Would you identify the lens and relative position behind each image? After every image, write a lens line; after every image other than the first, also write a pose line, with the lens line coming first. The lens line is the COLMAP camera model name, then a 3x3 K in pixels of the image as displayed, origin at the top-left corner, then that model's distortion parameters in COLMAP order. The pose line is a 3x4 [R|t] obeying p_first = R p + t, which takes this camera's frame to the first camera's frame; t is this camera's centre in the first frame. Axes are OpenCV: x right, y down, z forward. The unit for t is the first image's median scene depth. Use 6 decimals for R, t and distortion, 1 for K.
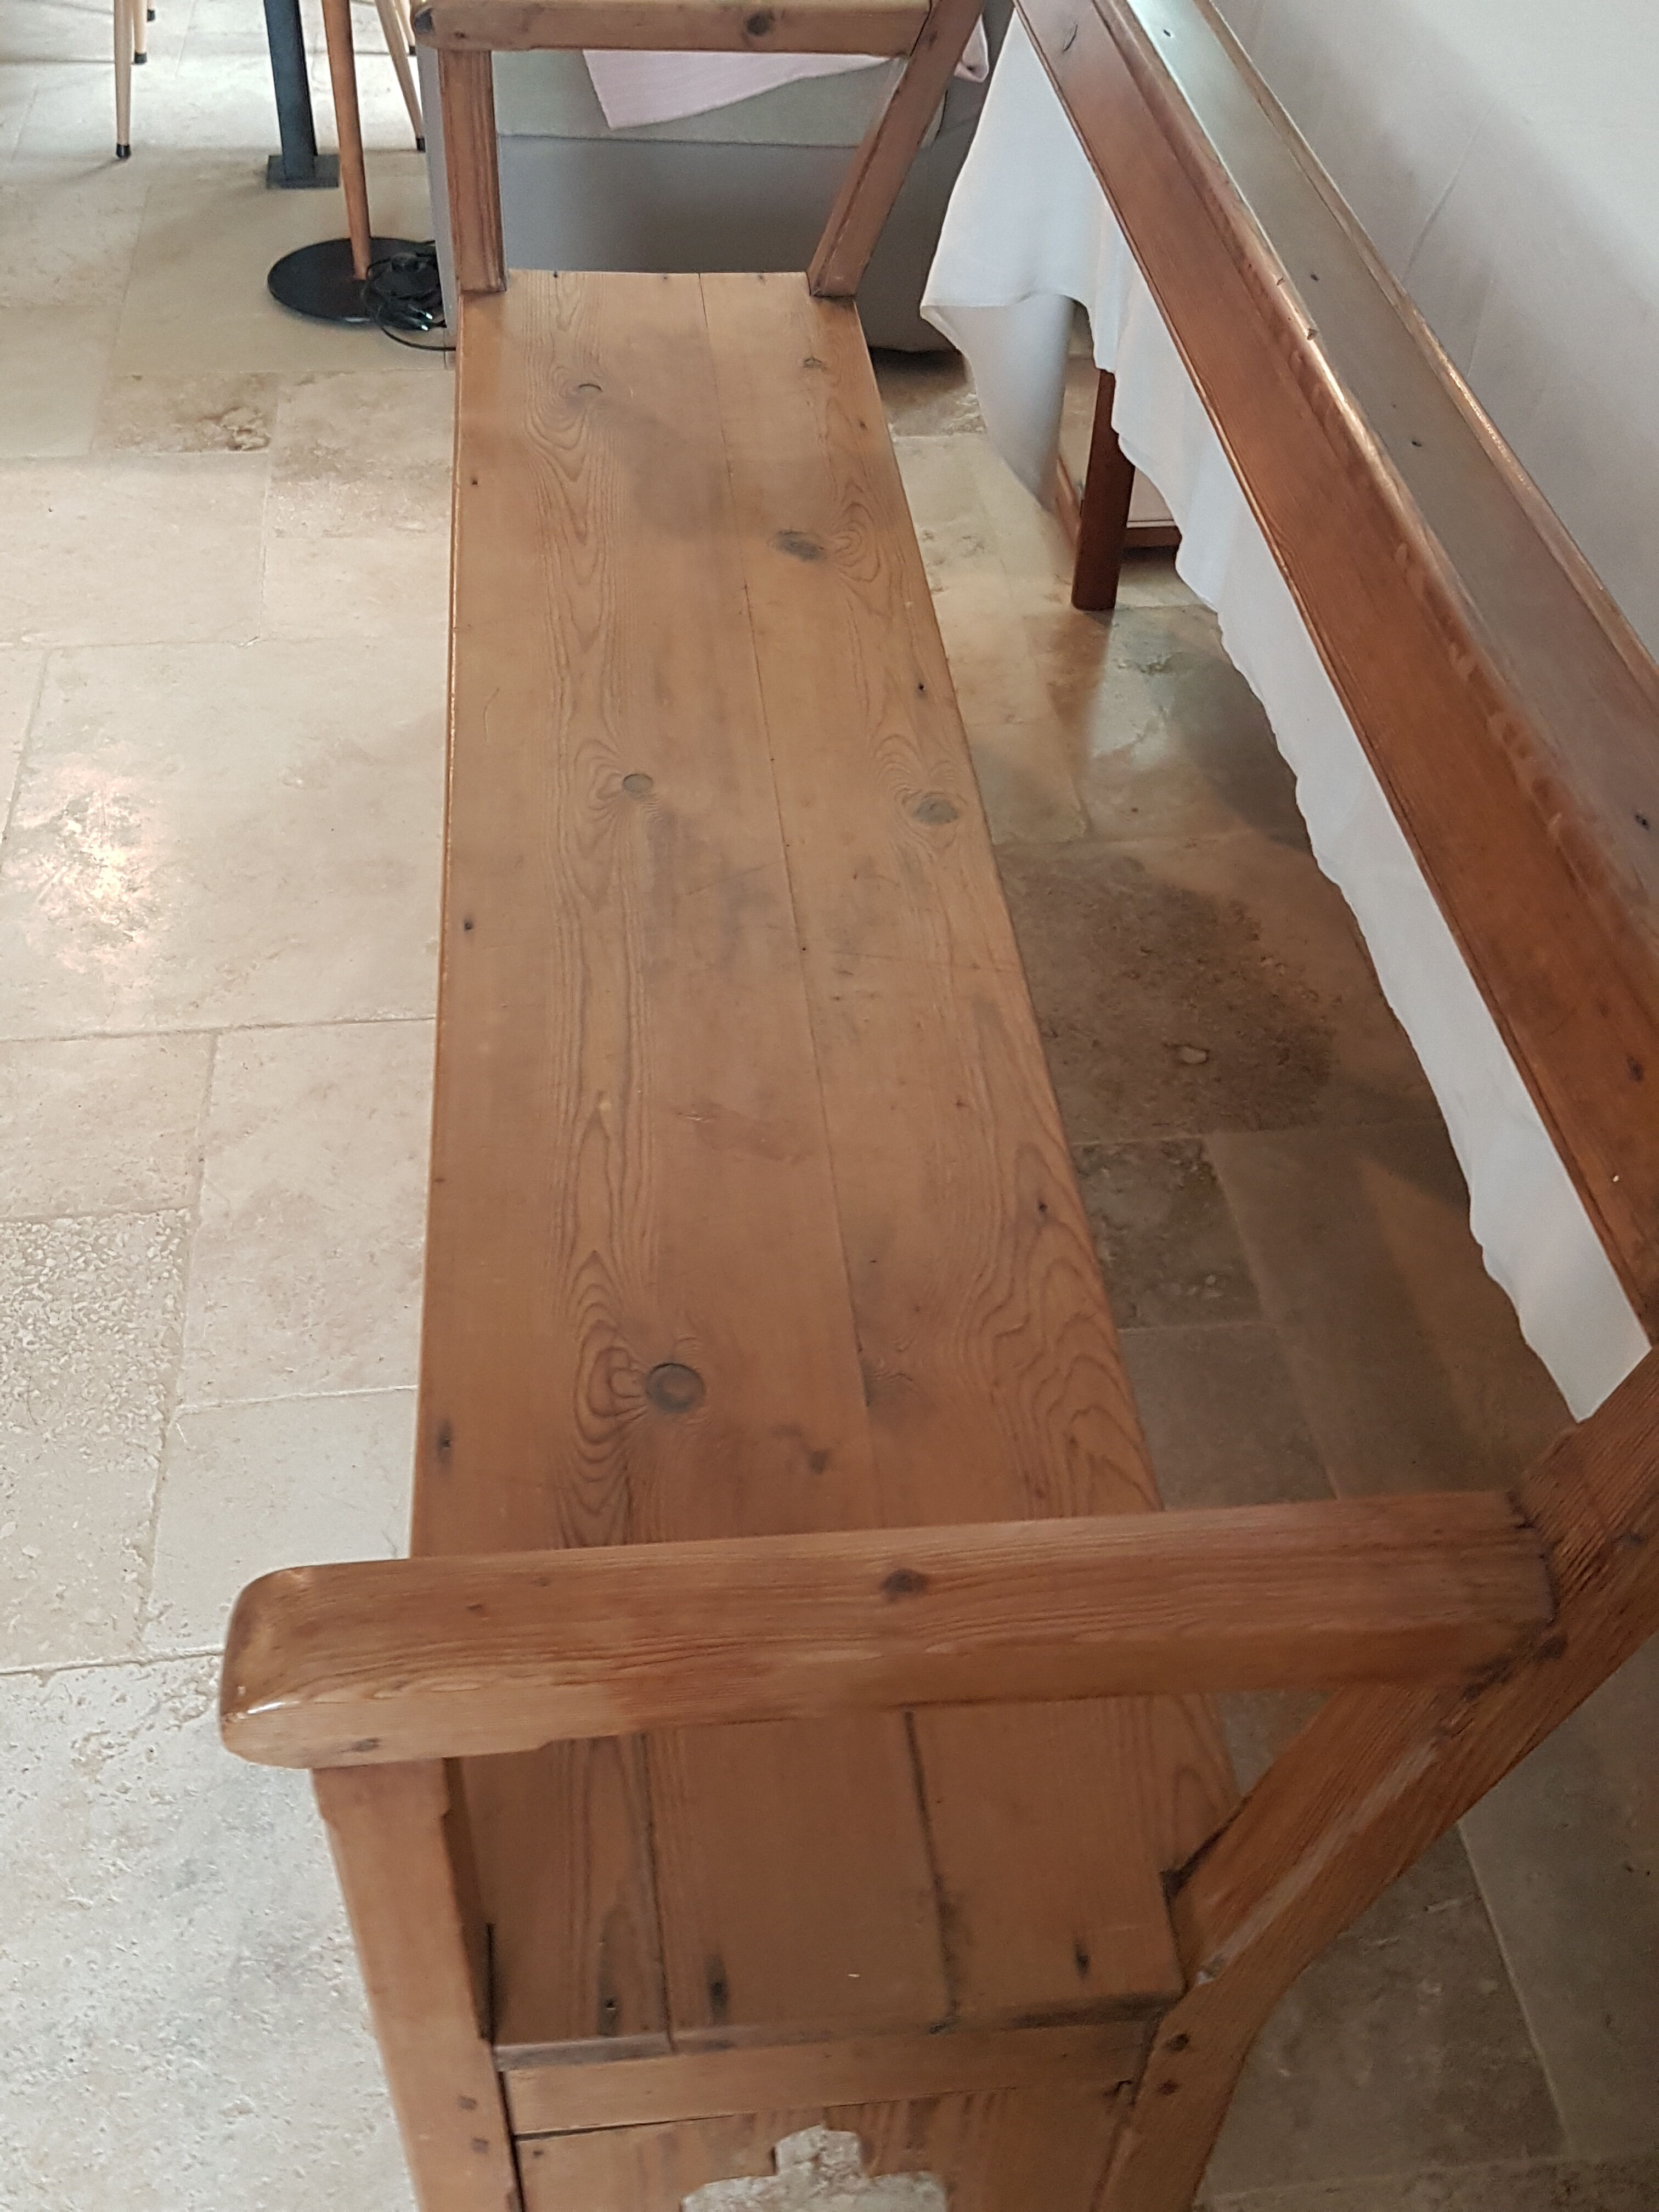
lens RADIAL K [[2269.3, 0, 867.9], [0, 2269.3, 1084.4], [0, 0, 1]] dist [0.122420, 0.000000]
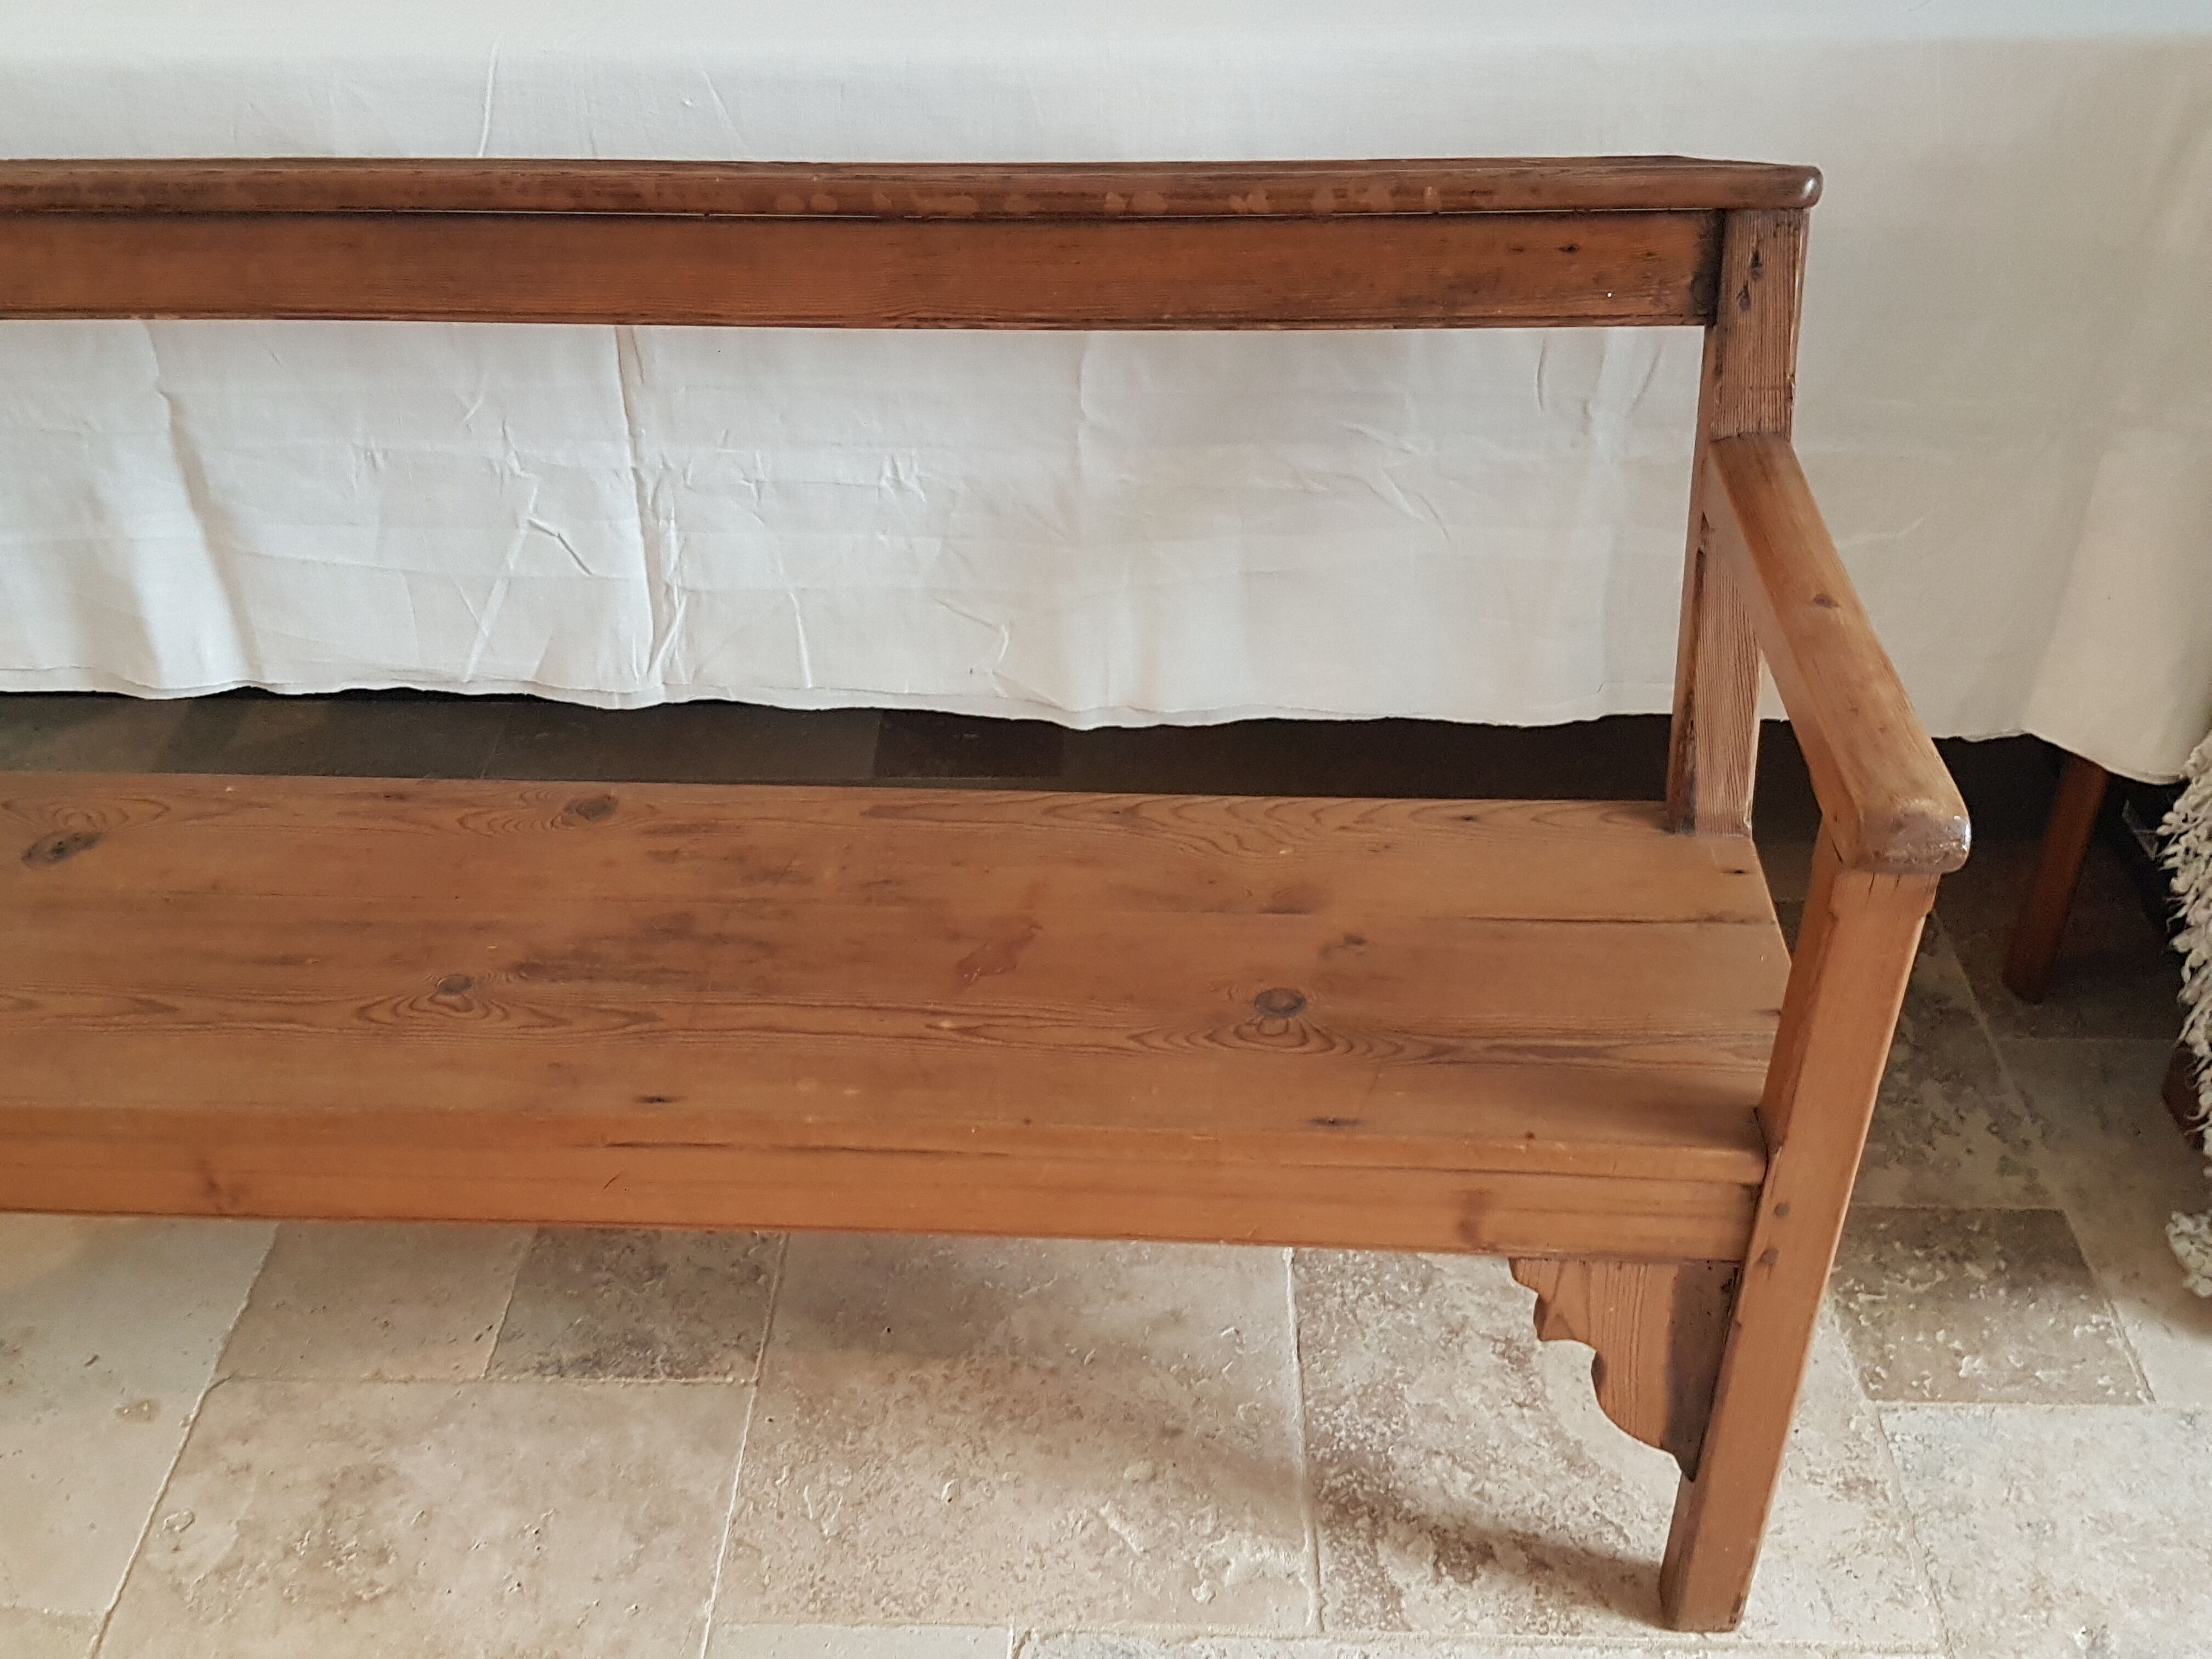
lens RADIAL K [[2269.3, 0, 1040.2], [0, 2269.3, 875.4], [0, 0, 1]] dist [0.122420, 0.000000]
pose [[0.173742, -0.615526, 0.768728, -0.757797], [0.685973, 0.635717, 0.353985, -0.328656], [-0.706579, 0.465825, 0.532685, 0.295455]]
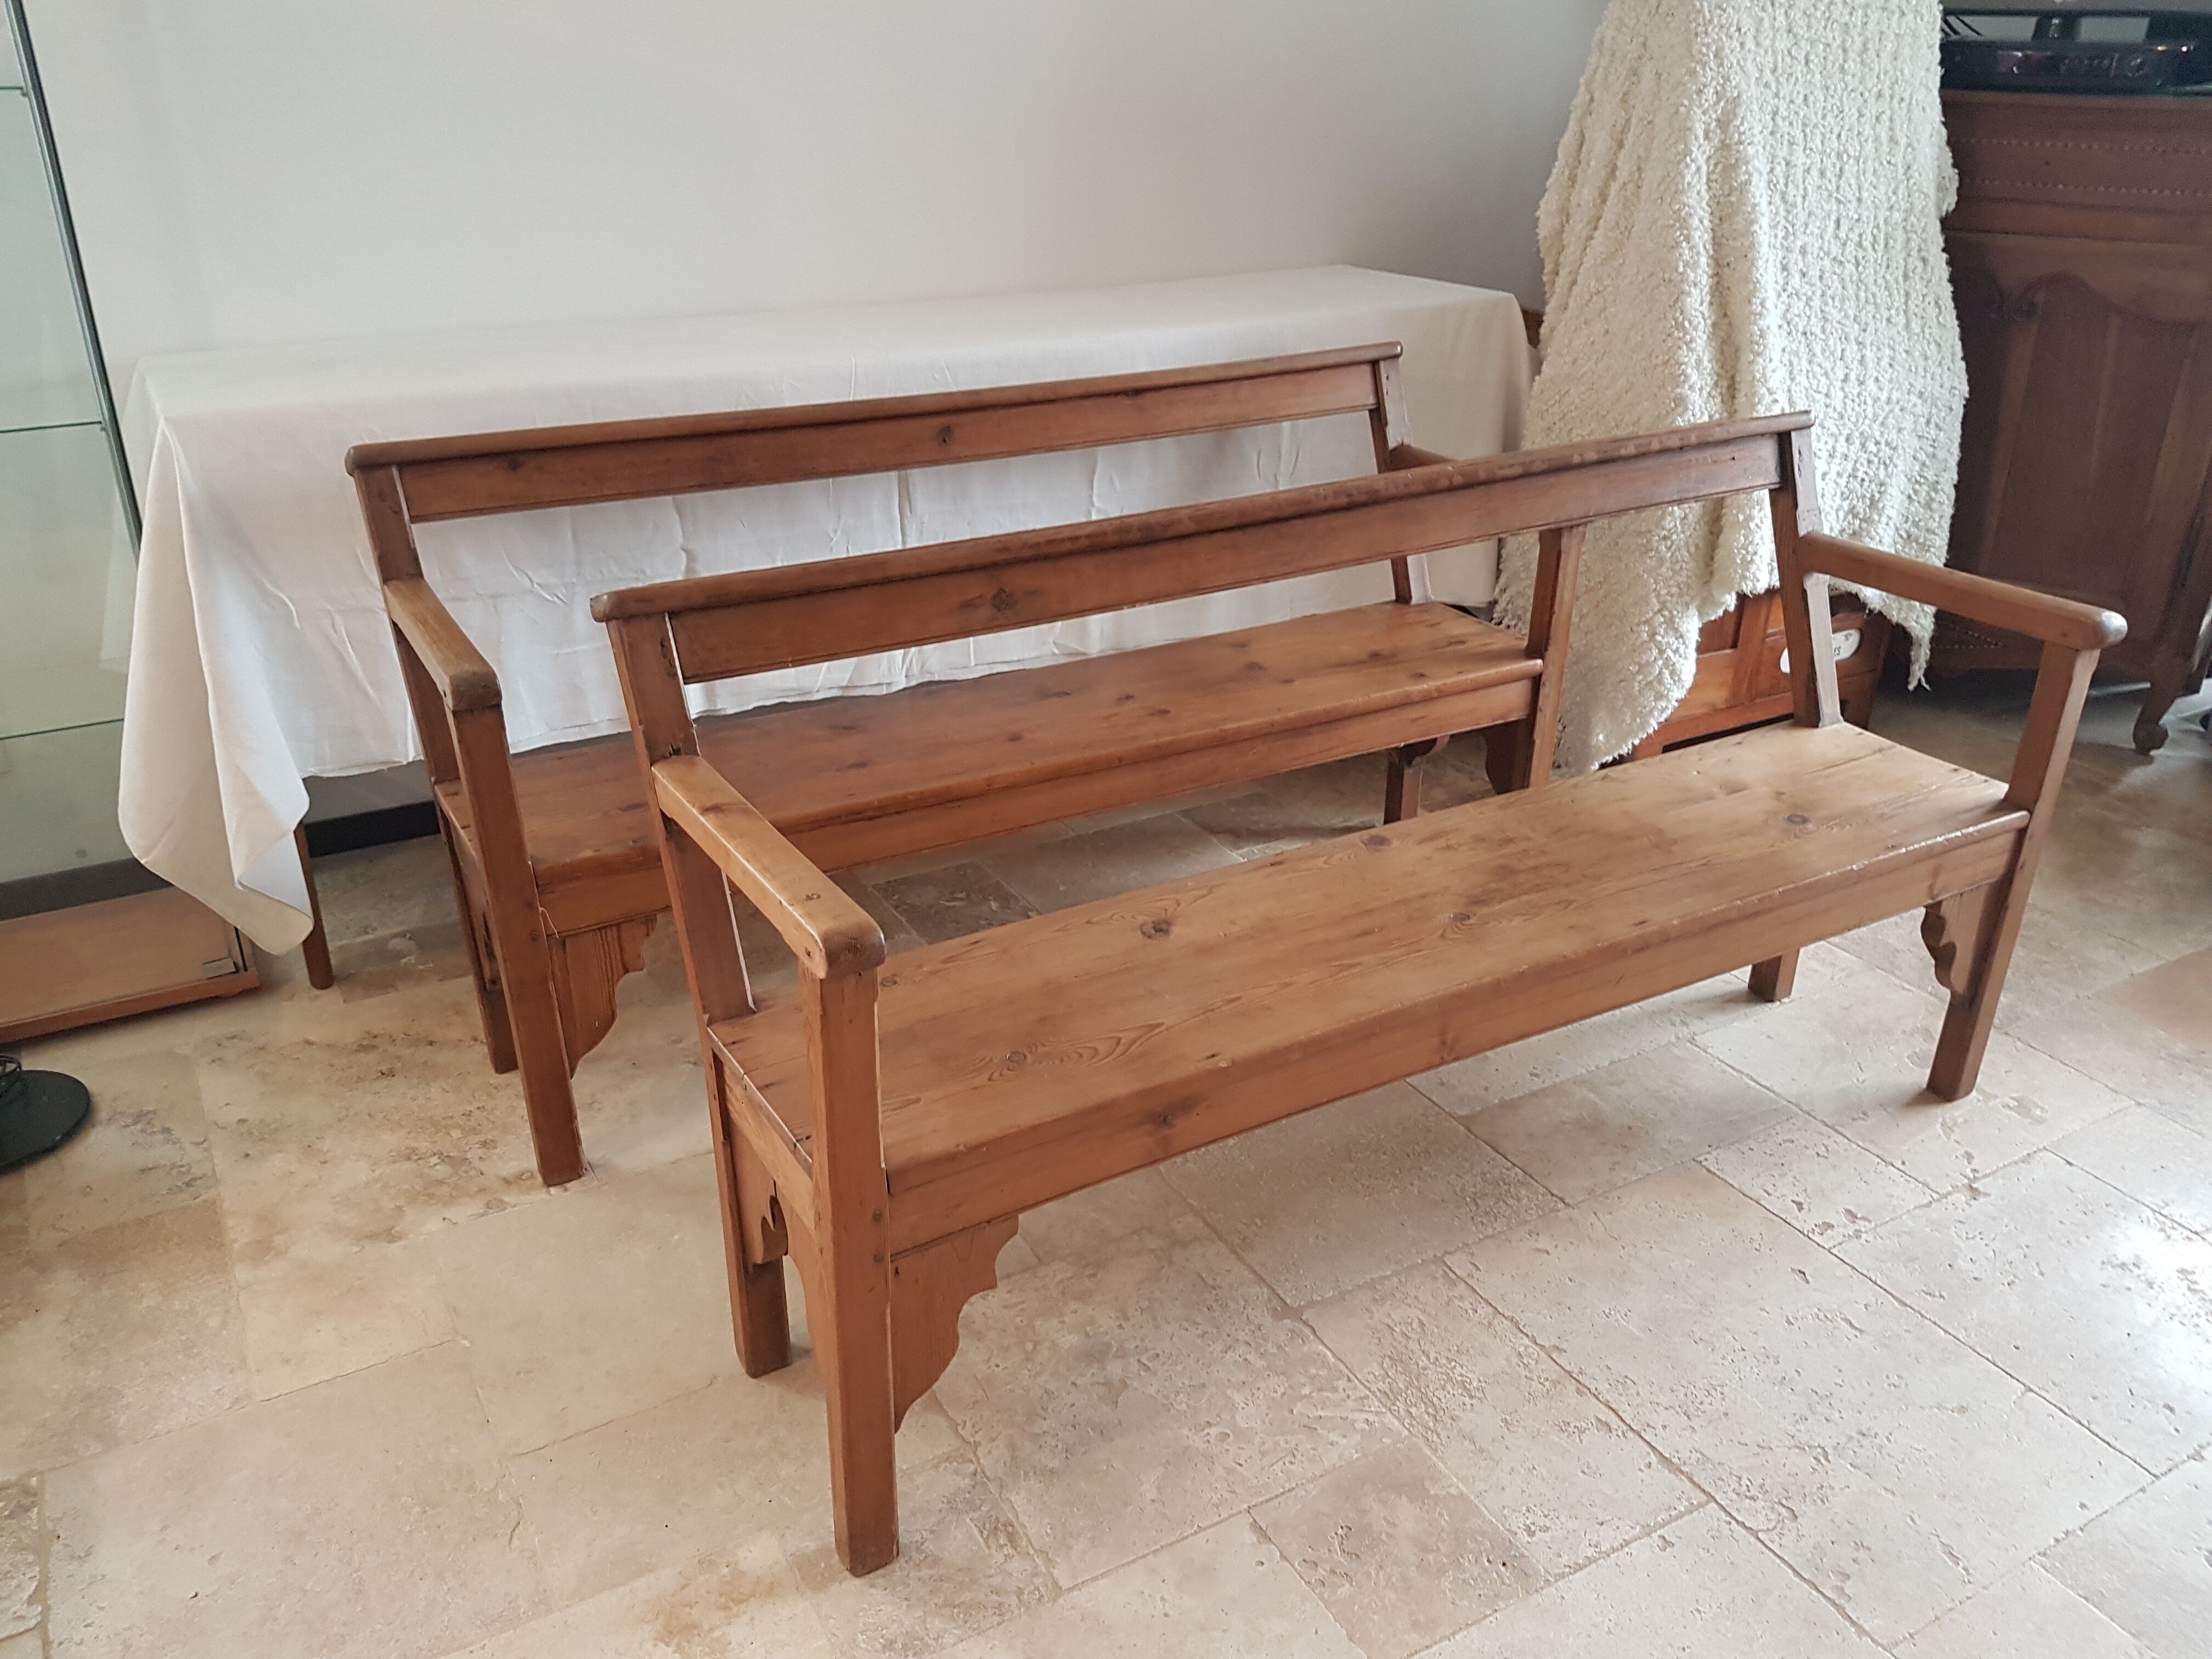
lens RADIAL K [[1718.0, 0, 1100.4], [0, 1718.0, 854.0], [0, 0, 1]] dist [0.148483, -0.008198]
pose [[-0.404745, -0.435613, 0.804004, -0.981108], [0.601543, 0.535374, 0.592892, -1.052131], [-0.688714, 0.723613, 0.045350, 1.079314]]
